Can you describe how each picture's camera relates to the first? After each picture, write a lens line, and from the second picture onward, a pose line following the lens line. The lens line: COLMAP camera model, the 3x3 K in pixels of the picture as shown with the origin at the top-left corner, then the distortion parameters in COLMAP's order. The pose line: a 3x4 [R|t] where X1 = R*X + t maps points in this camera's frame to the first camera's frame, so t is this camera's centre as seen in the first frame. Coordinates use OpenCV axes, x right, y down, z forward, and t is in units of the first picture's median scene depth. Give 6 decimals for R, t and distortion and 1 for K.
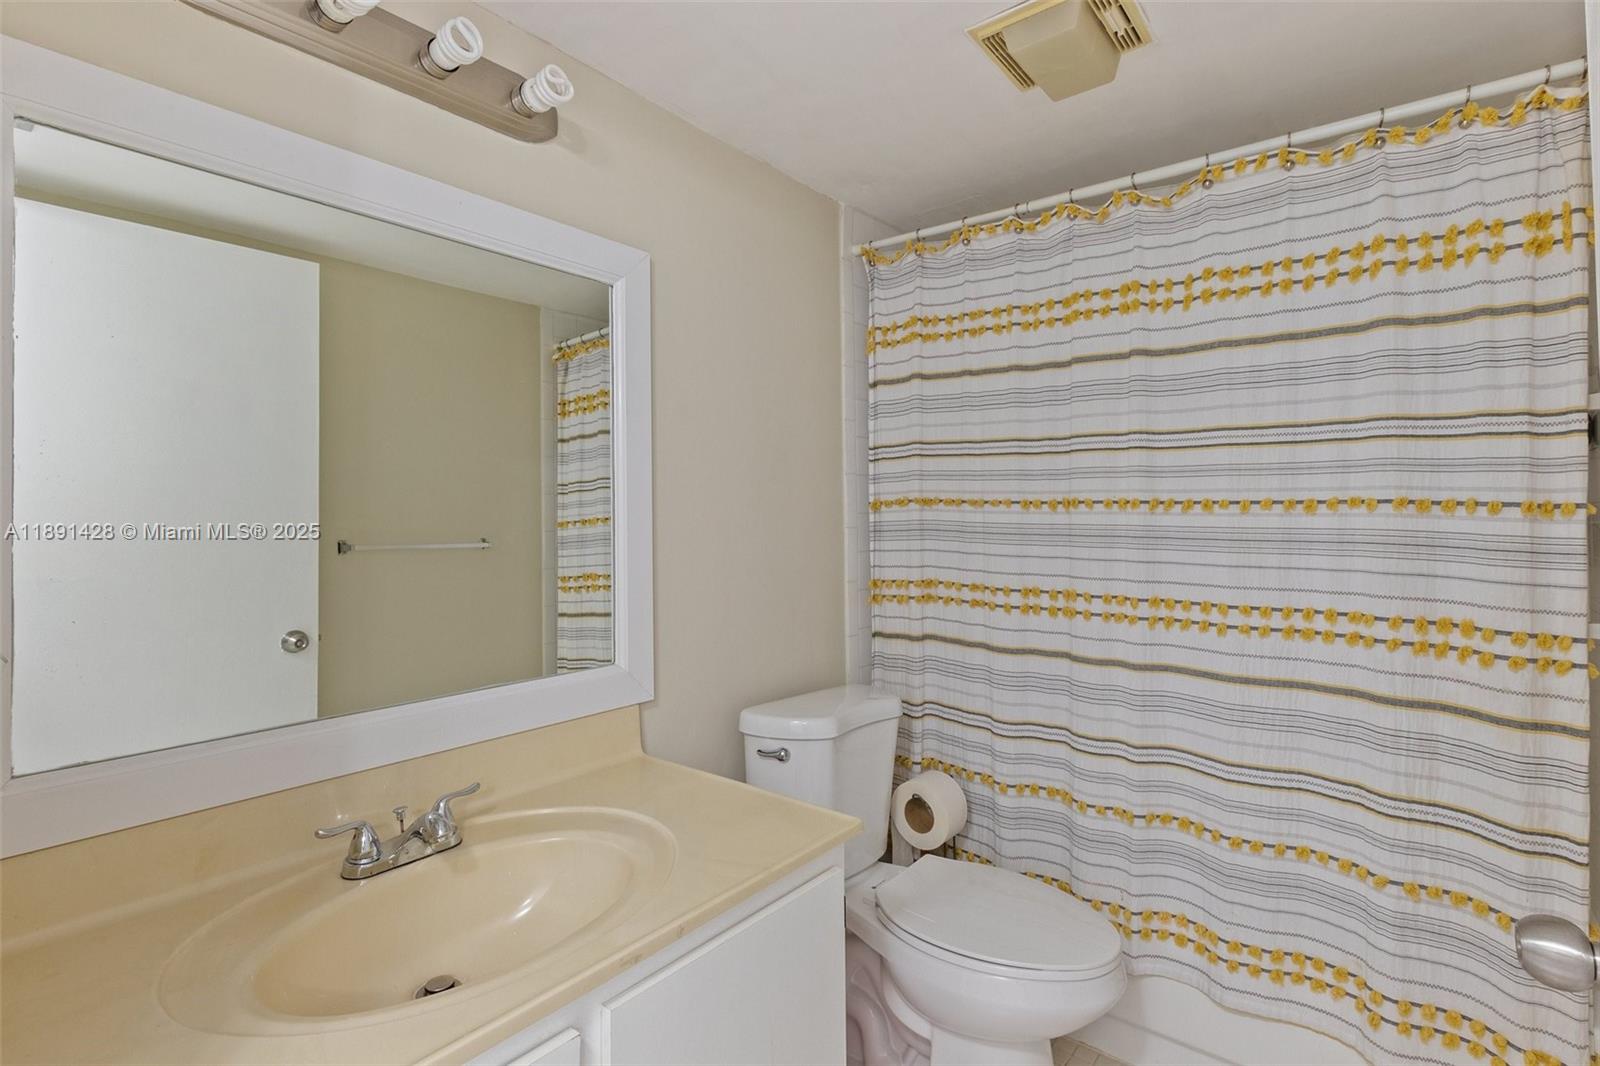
lens RADIAL K [[742.0, 0, 801.0], [0, 742.0, 505.3], [0, 0, 1]] dist [0.007197, -0.004074]
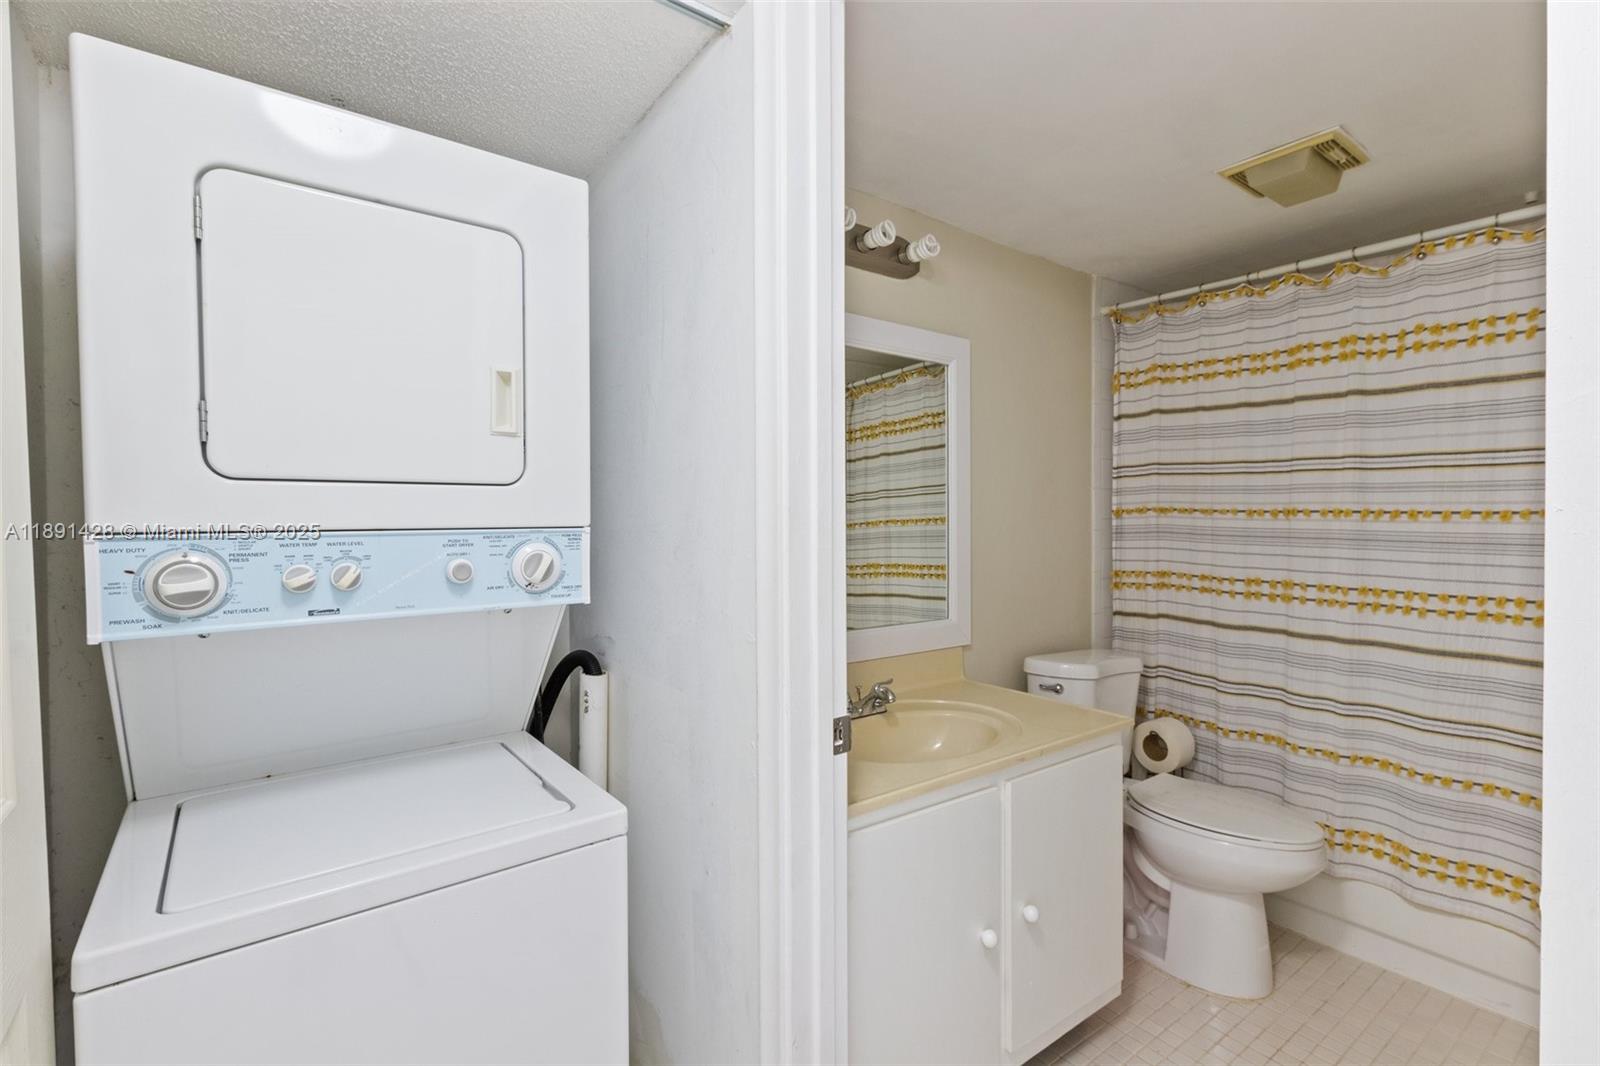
lens RADIAL K [[742.0, 0, 801.0], [0, 742.0, 533.4], [0, 0, 1]] dist [0.007197, -0.004074]
pose [[0.973700, 0.010764, -0.227581, -0.173331], [-0.002666, 0.999353, 0.035859, -0.010697], [0.227820, -0.034309, 0.973099, -0.459714]]
